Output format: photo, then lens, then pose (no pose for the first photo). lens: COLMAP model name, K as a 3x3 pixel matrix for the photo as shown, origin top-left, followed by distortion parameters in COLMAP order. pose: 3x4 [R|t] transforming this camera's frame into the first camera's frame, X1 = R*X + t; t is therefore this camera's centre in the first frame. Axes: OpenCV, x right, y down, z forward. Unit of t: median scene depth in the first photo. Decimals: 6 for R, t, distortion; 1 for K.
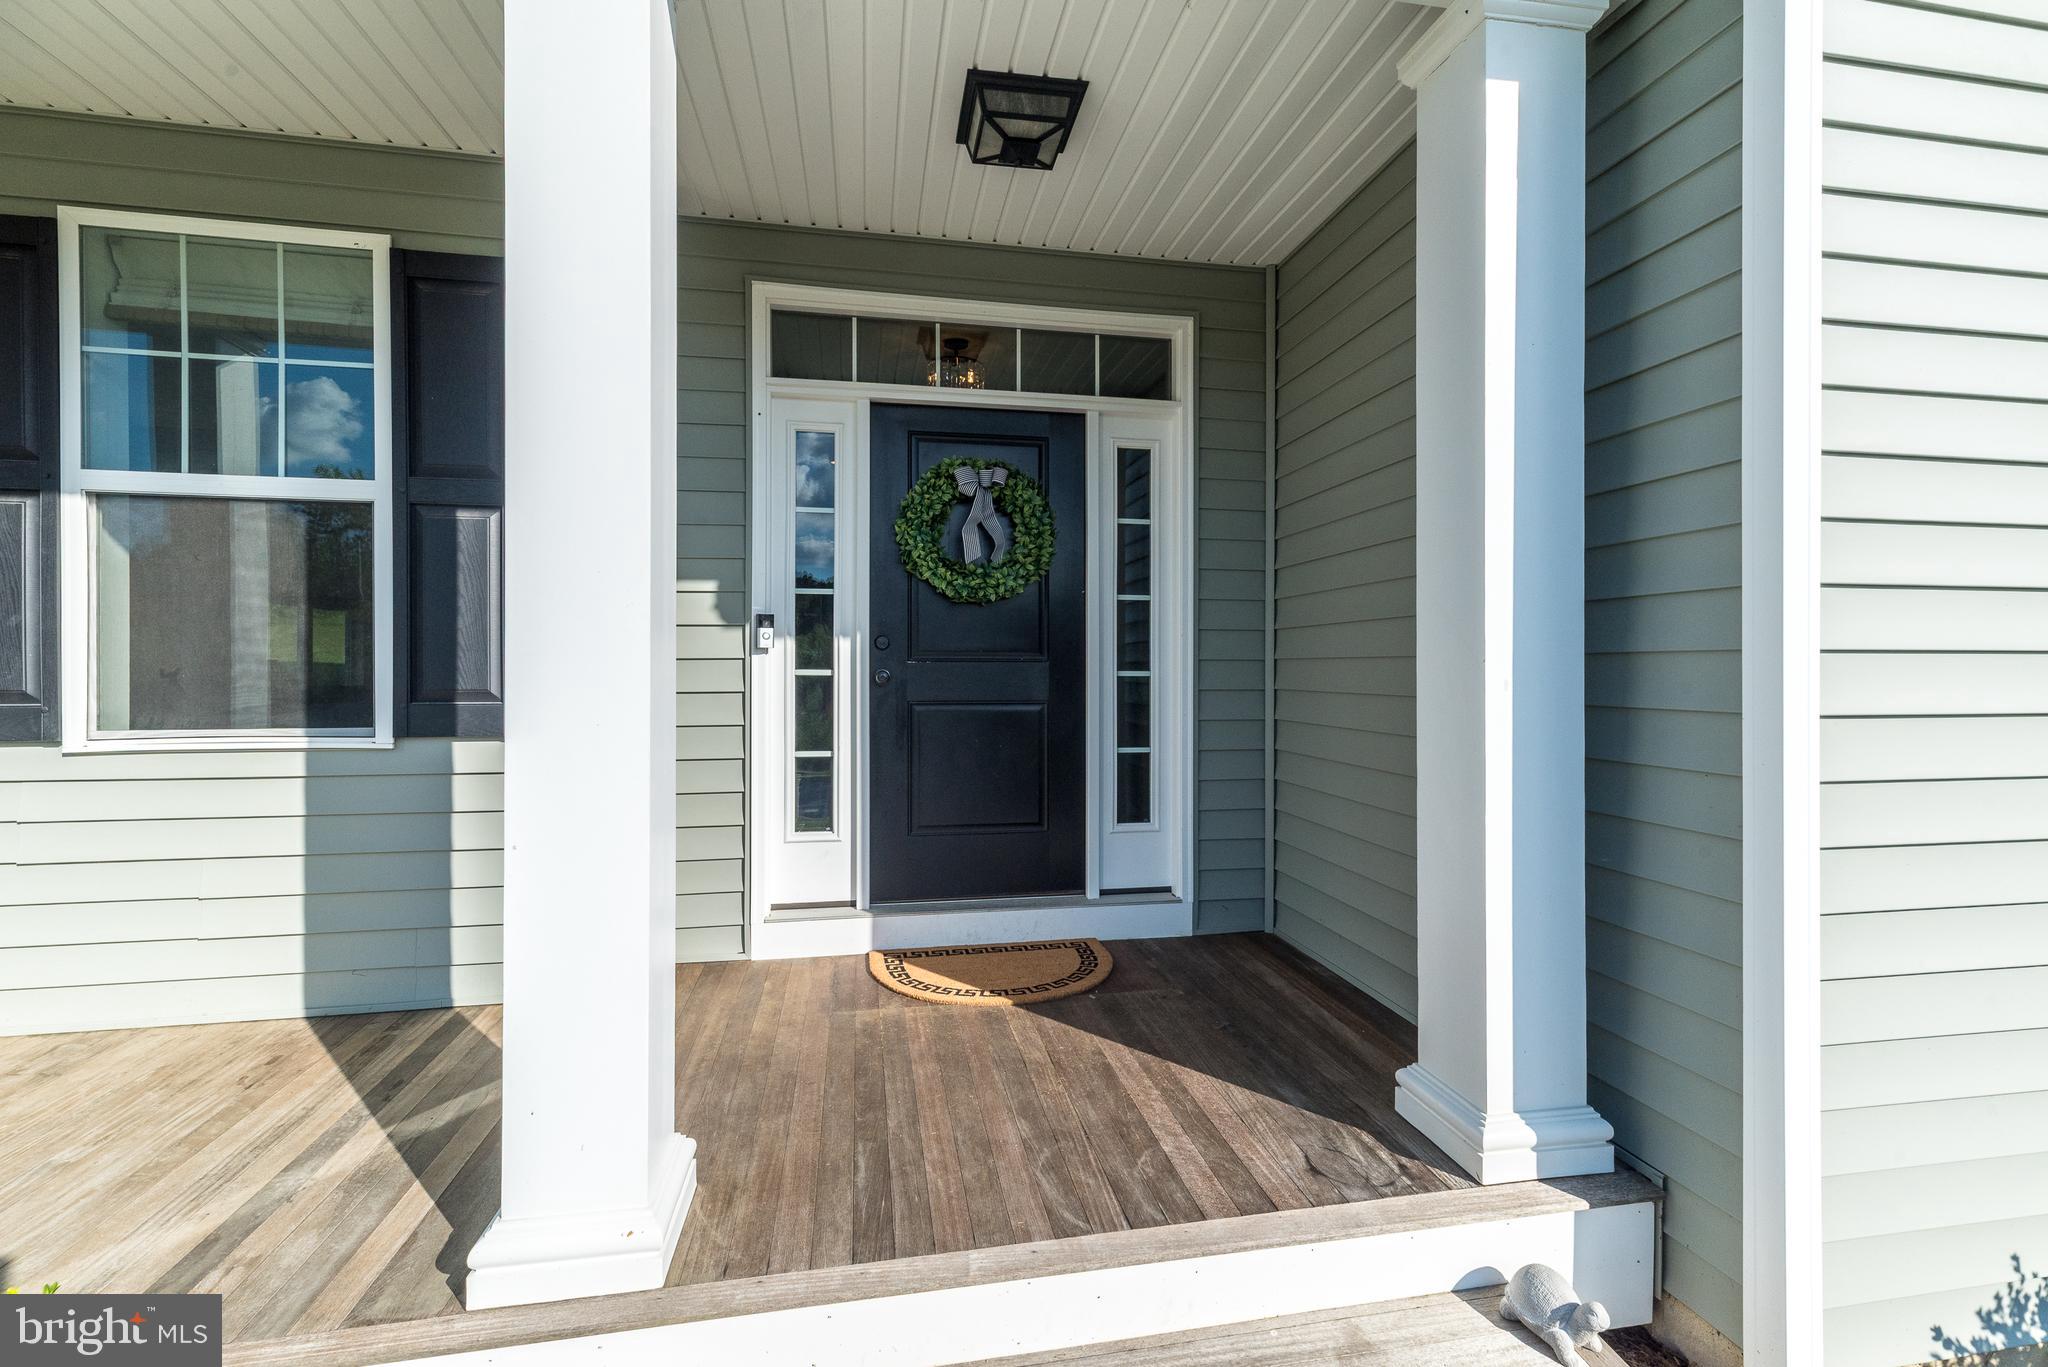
lens RADIAL K [[880.9, 0, 1034.6], [0, 880.9, 627.2], [0, 0, 1]] dist [0.004614, 0.000800]
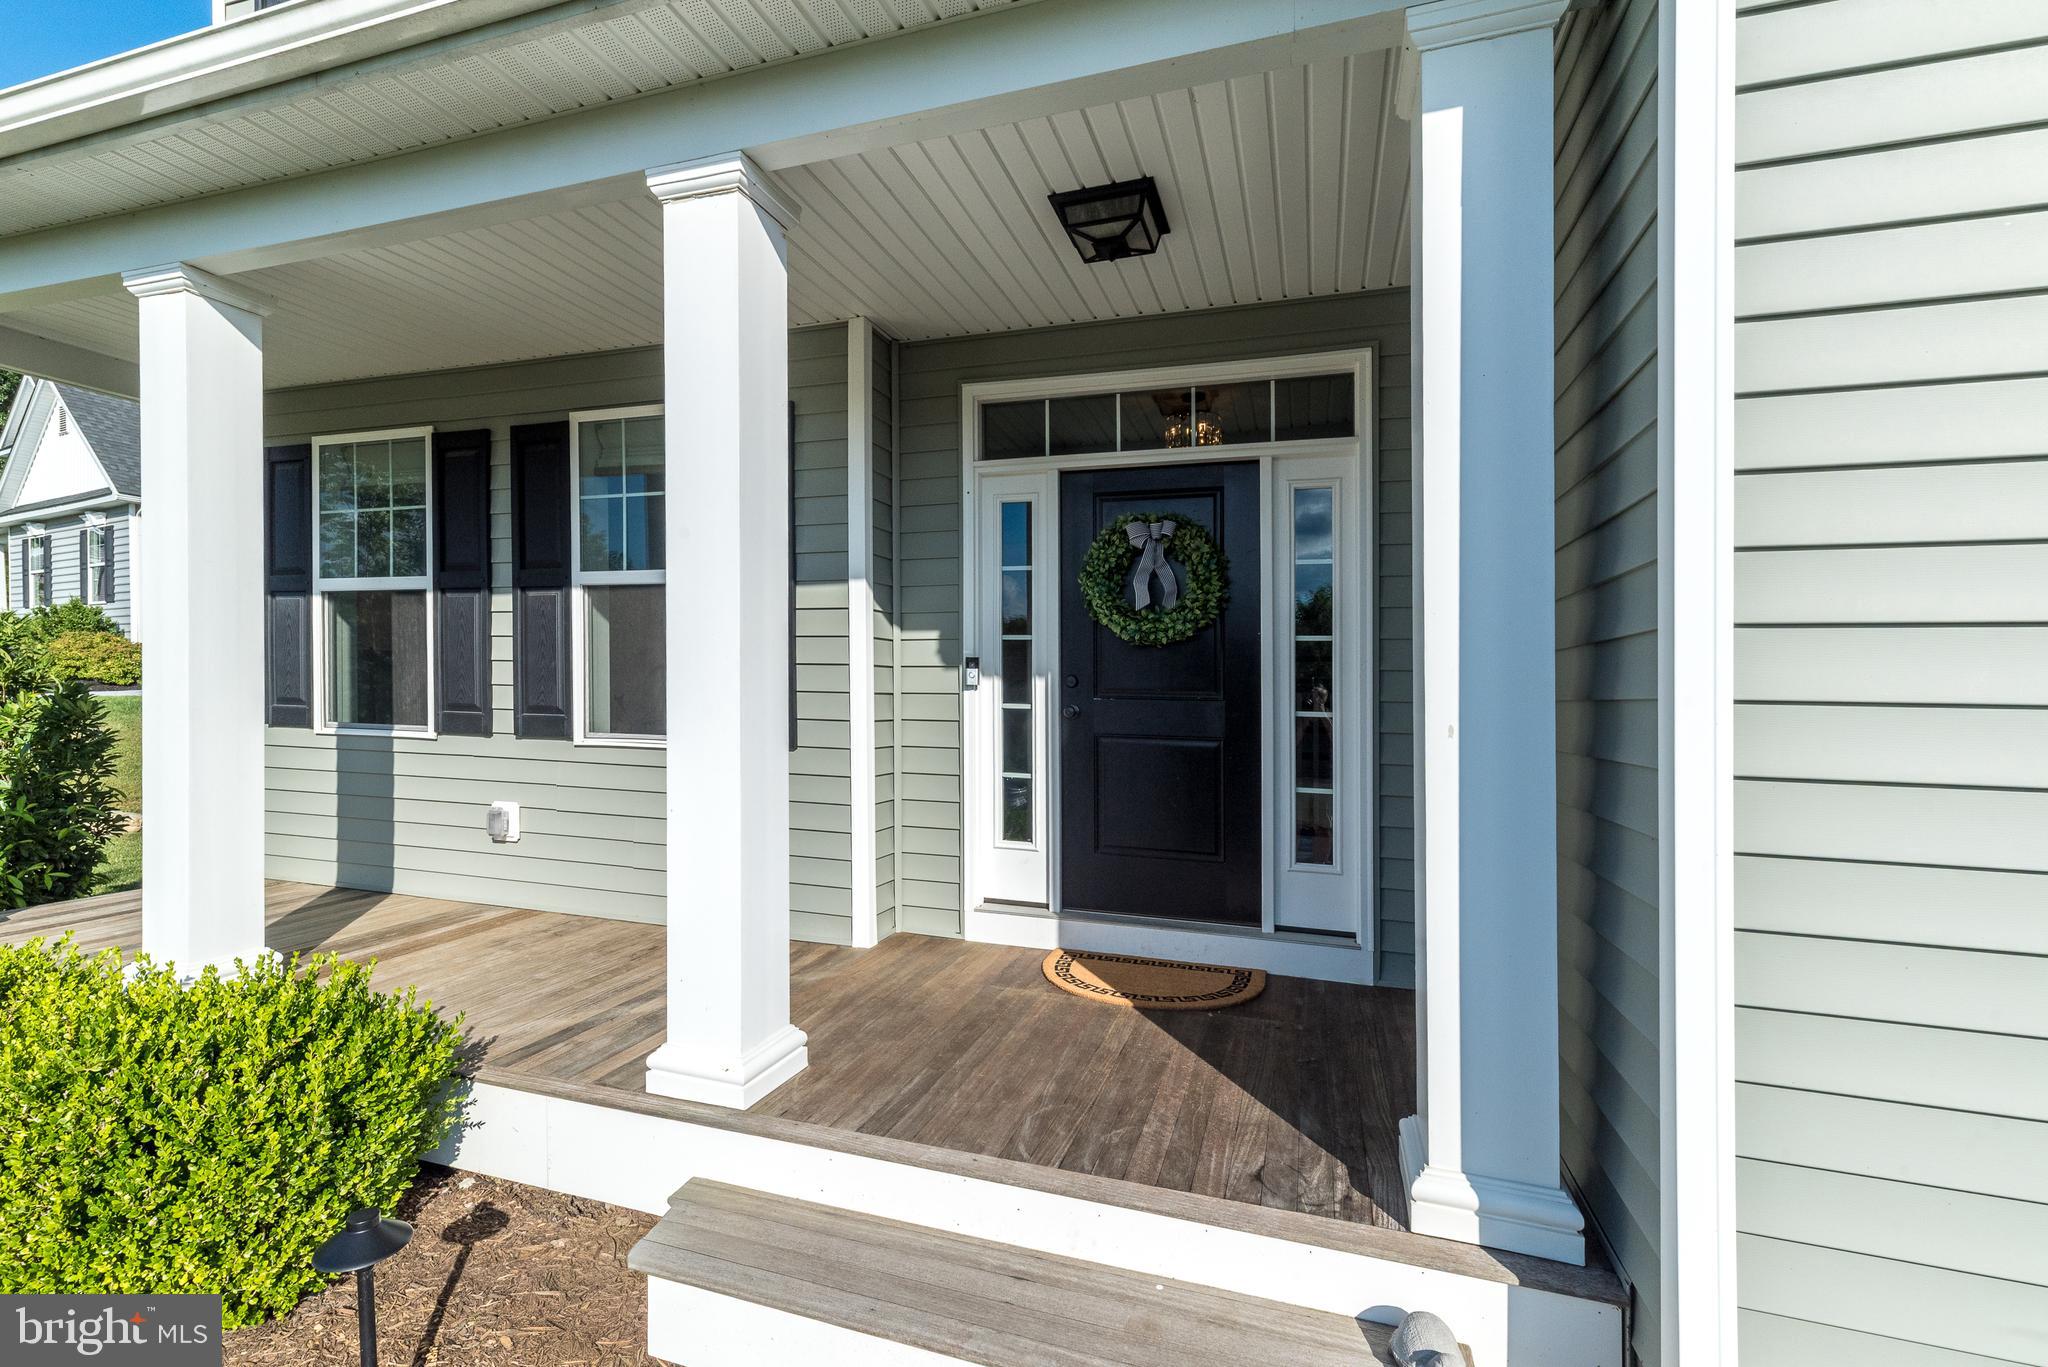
lens RADIAL K [[880.9, 0, 1010.9], [0, 880.9, 670.5], [0, 0, 1]] dist [0.004614, 0.000800]
pose [[0.881717, 0.001574, -0.471776, 0.359982], [0.001262, 0.999983, 0.005695, -0.003835], [0.471777, -0.005617, 0.881700, -0.053045]]
